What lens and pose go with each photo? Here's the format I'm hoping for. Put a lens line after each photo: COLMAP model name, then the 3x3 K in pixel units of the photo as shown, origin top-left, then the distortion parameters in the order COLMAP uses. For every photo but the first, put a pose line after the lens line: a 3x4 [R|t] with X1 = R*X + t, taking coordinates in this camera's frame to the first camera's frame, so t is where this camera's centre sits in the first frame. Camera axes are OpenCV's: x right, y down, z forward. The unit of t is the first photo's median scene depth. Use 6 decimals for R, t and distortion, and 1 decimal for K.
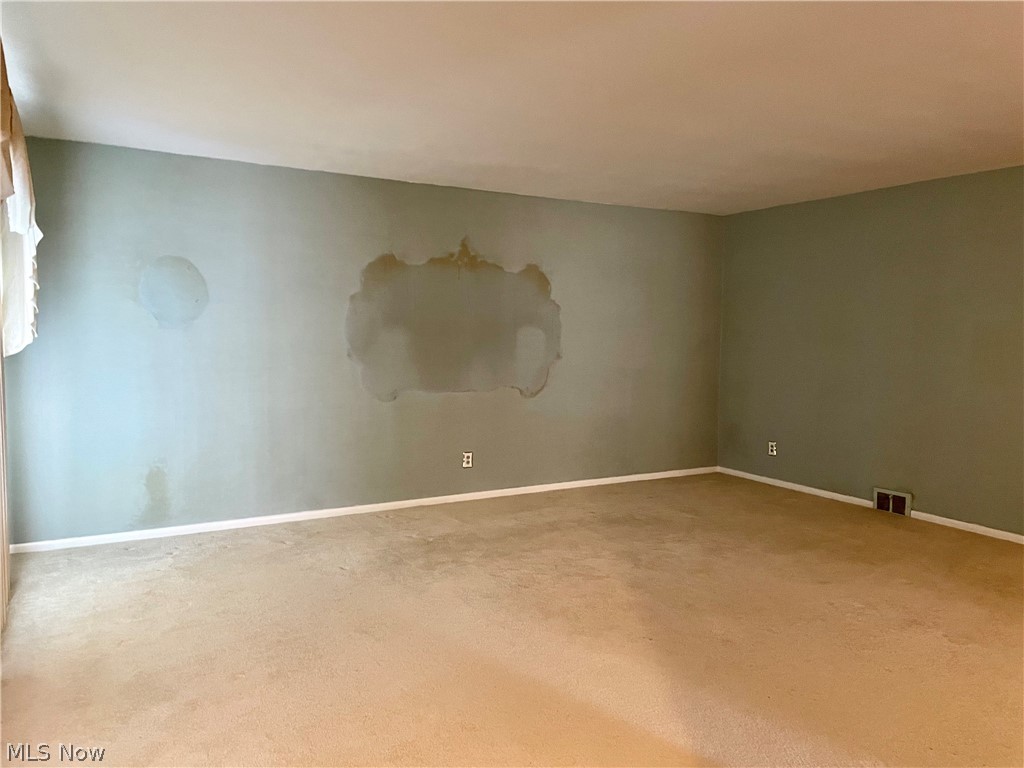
lens RADIAL K [[774.8, 0, 512.2], [0, 774.8, 386.3], [0, 0, 1]] dist [0.093712, -0.116907]
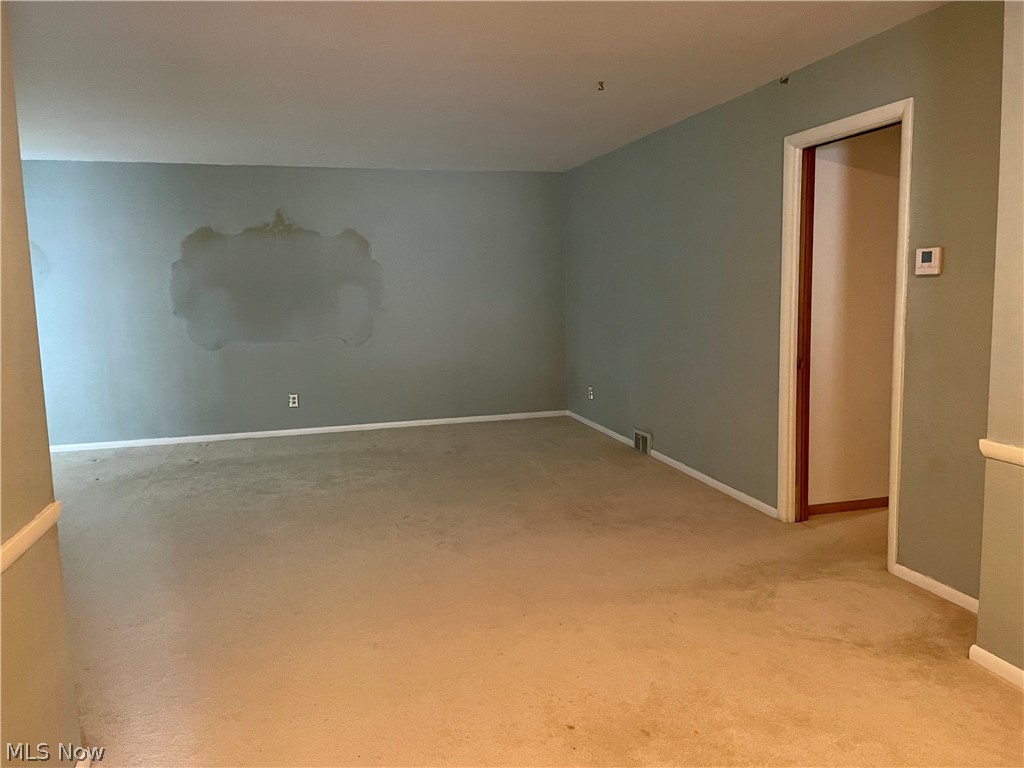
lens RADIAL K [[774.8, 0, 505.9], [0, 774.8, 379.0], [0, 0, 1]] dist [0.093712, -0.116907]
pose [[0.967077, 0.000913, -0.254483, 0.564316], [0.011663, 0.998784, 0.047902, 0.010175], [0.254217, -0.049293, 0.965890, -0.052724]]
